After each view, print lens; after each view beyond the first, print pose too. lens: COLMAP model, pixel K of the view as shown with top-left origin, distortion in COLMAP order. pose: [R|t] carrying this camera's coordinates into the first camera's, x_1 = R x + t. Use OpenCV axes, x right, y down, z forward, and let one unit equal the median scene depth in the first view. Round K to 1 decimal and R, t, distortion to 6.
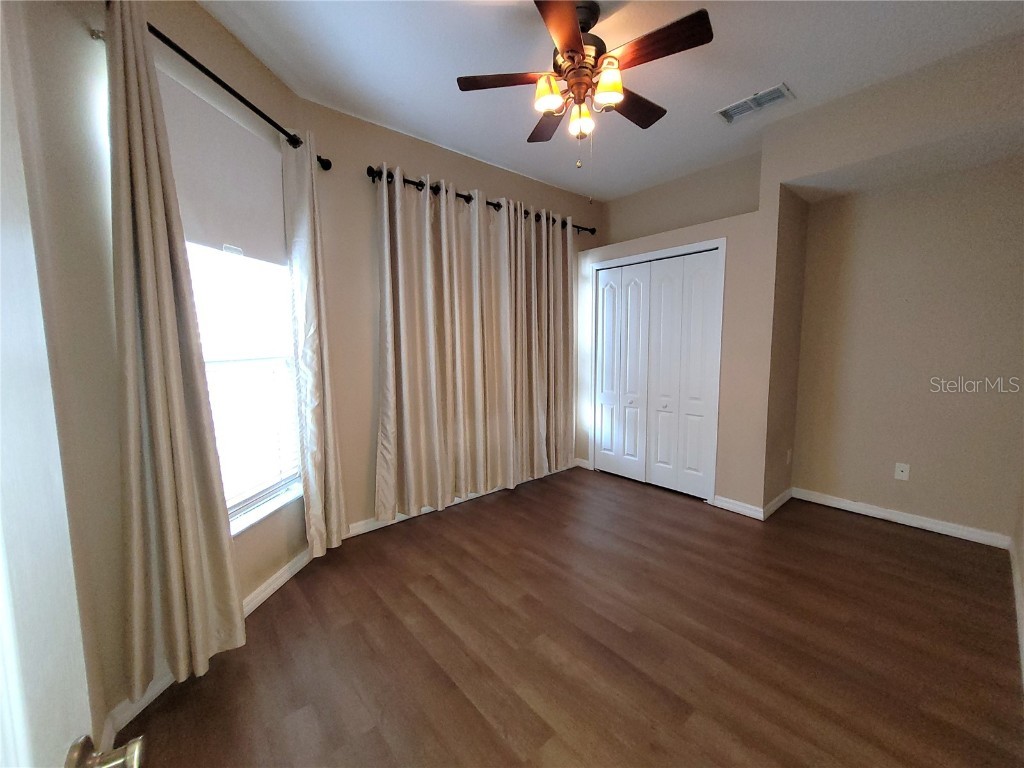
lens RADIAL K [[406.3, 0, 512.0], [0, 406.3, 384.0], [0, 0, 1]] dist [-0.001029, -0.000241]
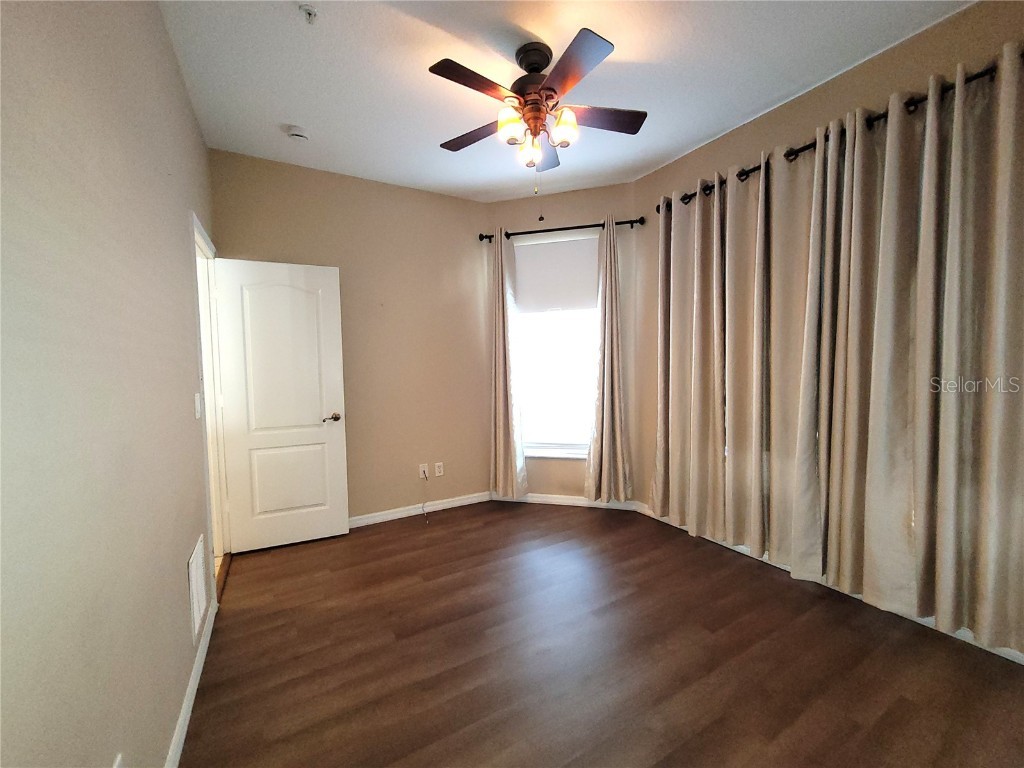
lens RADIAL K [[404.1, 0, 521.0], [0, 404.1, 385.9], [0, 0, 1]] dist [0.001628, 0.000189]
pose [[-0.161058, 0.059263, -0.985164, 1.125322], [-0.076702, 0.994425, 0.072359, -0.094049], [0.983960, 0.087218, -0.155614, 1.057509]]
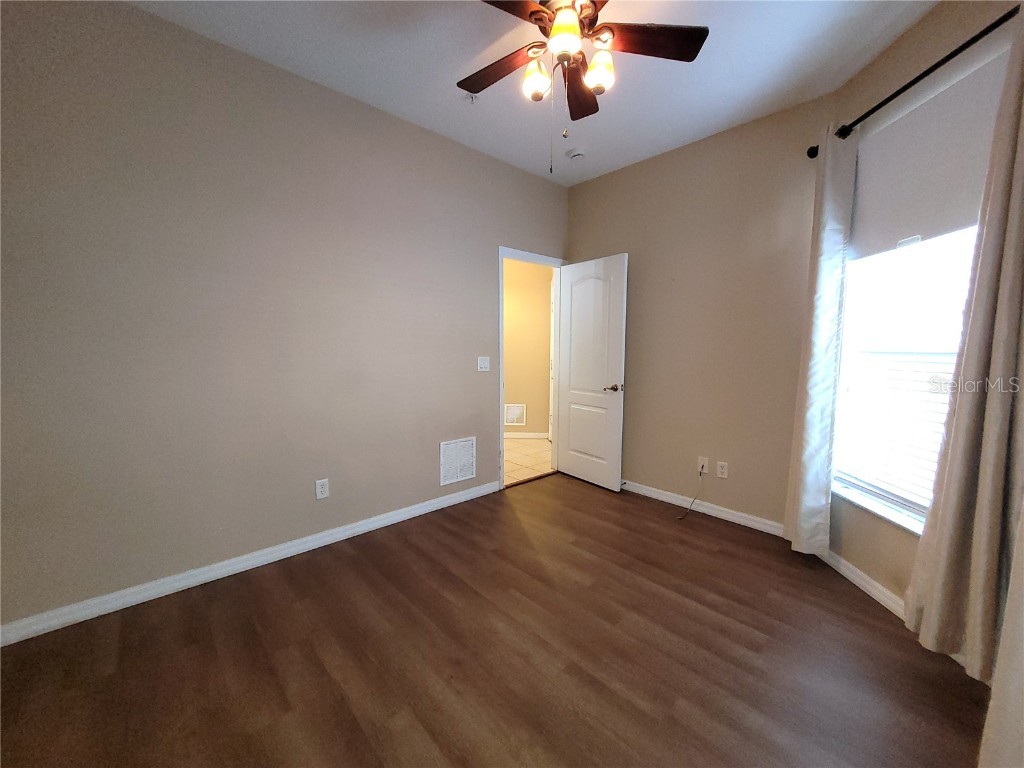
lens RADIAL K [[404.0, 0, 524.1], [0, 404.0, 375.4], [0, 0, 1]] dist [0.000235, 0.000036]
pose [[-0.997925, 0.006999, -0.064012, 0.288081], [-0.003977, 0.985479, 0.169752, -0.155090], [0.064271, 0.169654, -0.983406, 1.781402]]
